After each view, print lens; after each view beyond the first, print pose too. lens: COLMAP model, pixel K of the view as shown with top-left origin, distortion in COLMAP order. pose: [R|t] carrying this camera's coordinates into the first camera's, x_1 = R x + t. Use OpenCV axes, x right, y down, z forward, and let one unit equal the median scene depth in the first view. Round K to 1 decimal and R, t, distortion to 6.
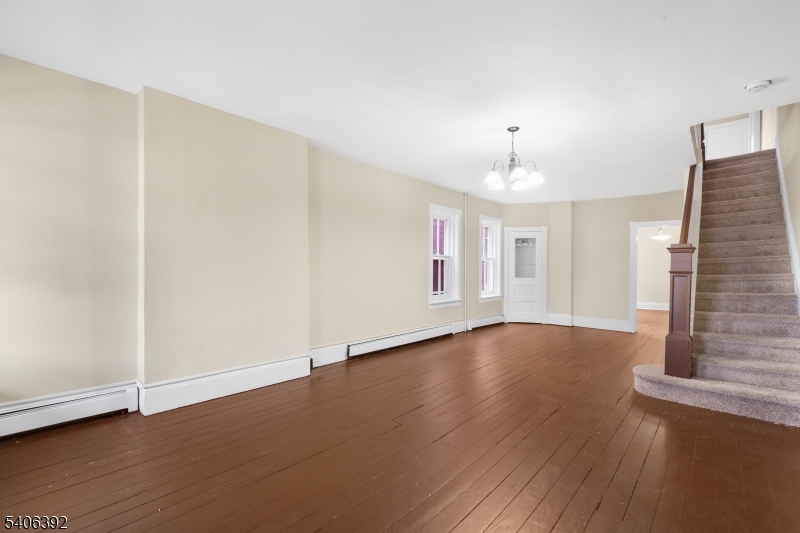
lens RADIAL K [[347.5, 0, 400.9], [0, 347.5, 269.8], [0, 0, 1]] dist [-0.008645, 0.000600]
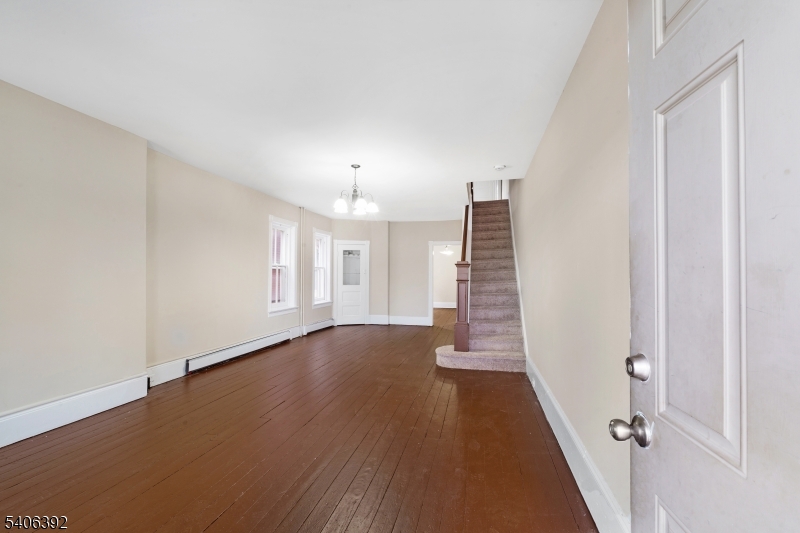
lens RADIAL K [[347.5, 0, 403.0], [0, 347.5, 269.5], [0, 0, 1]] dist [-0.008645, 0.000600]
pose [[0.864066, 0.006266, 0.503340, -0.103872], [0.004032, 0.999804, -0.019367, -0.008121], [-0.503363, 0.018764, 0.863871, -0.103101]]
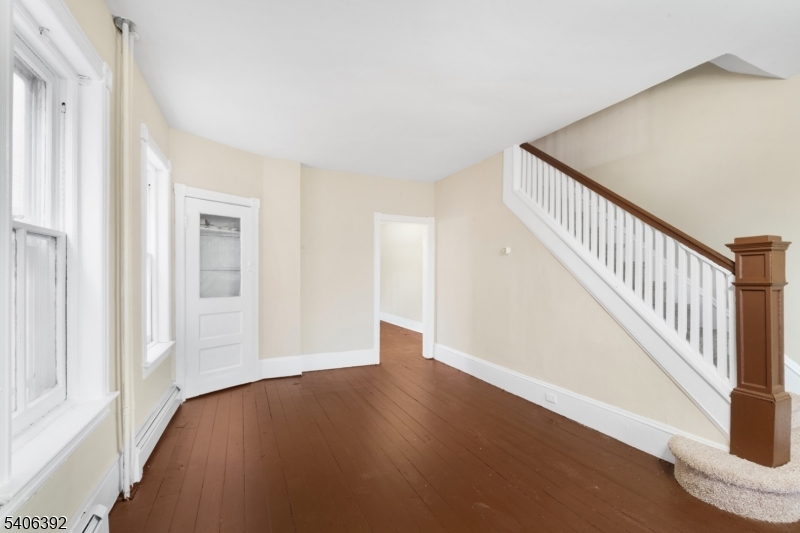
lens RADIAL K [[347.5, 0, 408.7], [0, 347.5, 280.0], [0, 0, 1]] dist [-0.008645, 0.000600]
pose [[0.366907, -0.020067, 0.930041, 0.004718], [0.010036, 0.999795, 0.017613, -0.011062], [-0.930203, 0.002872, 0.367033, 0.859232]]
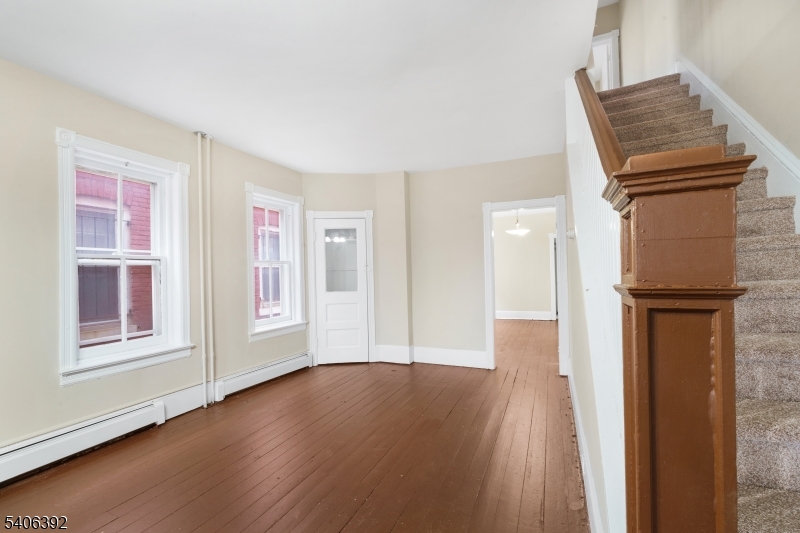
lens RADIAL K [[347.5, 0, 406.1], [0, 347.5, 269.3], [0, 0, 1]] dist [-0.008645, 0.000600]
pose [[0.938988, -0.025382, 0.343013, 0.372897], [0.032555, 0.999355, -0.015168, -0.005483], [-0.342406, 0.025409, 0.939208, 0.545567]]
